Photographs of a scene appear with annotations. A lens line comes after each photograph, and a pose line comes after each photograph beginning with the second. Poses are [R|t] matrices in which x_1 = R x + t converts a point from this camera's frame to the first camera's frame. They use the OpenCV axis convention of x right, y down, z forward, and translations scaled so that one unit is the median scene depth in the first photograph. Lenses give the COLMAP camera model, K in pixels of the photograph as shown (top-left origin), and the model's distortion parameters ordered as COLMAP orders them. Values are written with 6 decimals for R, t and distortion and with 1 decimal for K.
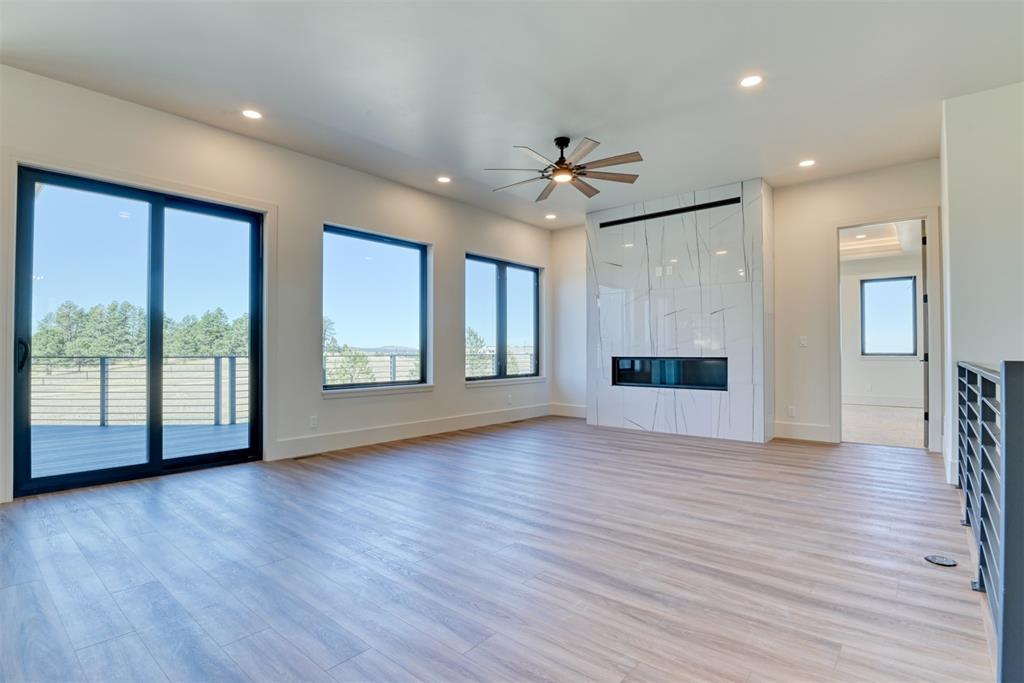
lens RADIAL K [[511.7, 0, 523.7], [0, 511.7, 344.3], [0, 0, 1]] dist [-0.021795, -0.005280]
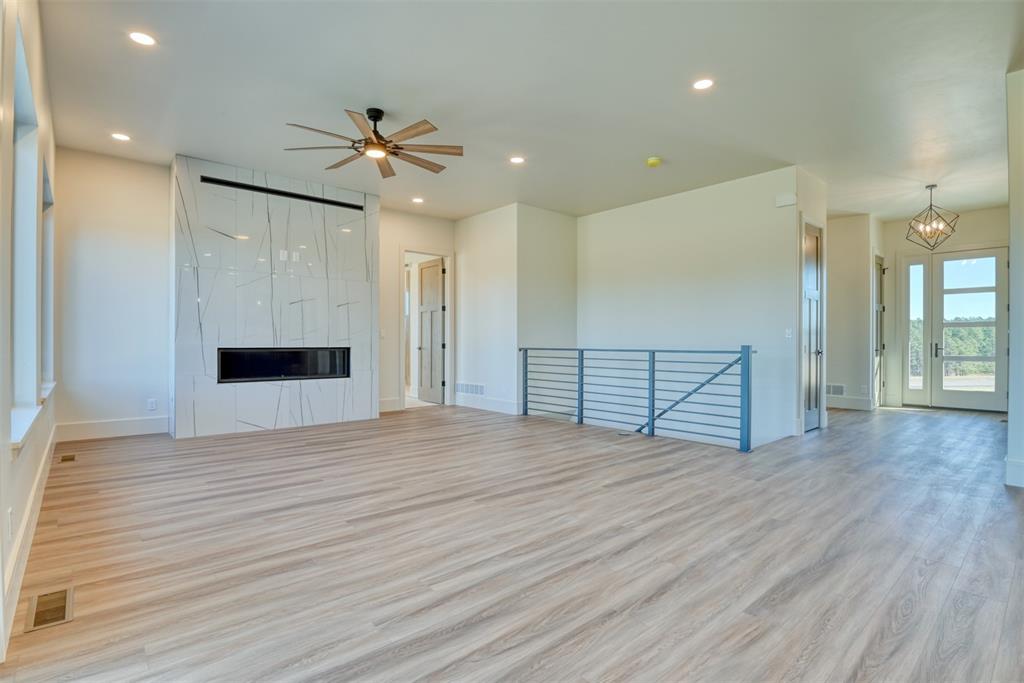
lens RADIAL K [[511.7, 0, 510.8], [0, 511.7, 340.8], [0, 0, 1]] dist [-0.021795, -0.005280]
pose [[0.172567, 0.000562, 0.984998, -0.619335], [-0.012125, 0.999925, 0.001554, 0.006237], [-0.984923, -0.012211, 0.172561, 0.458489]]
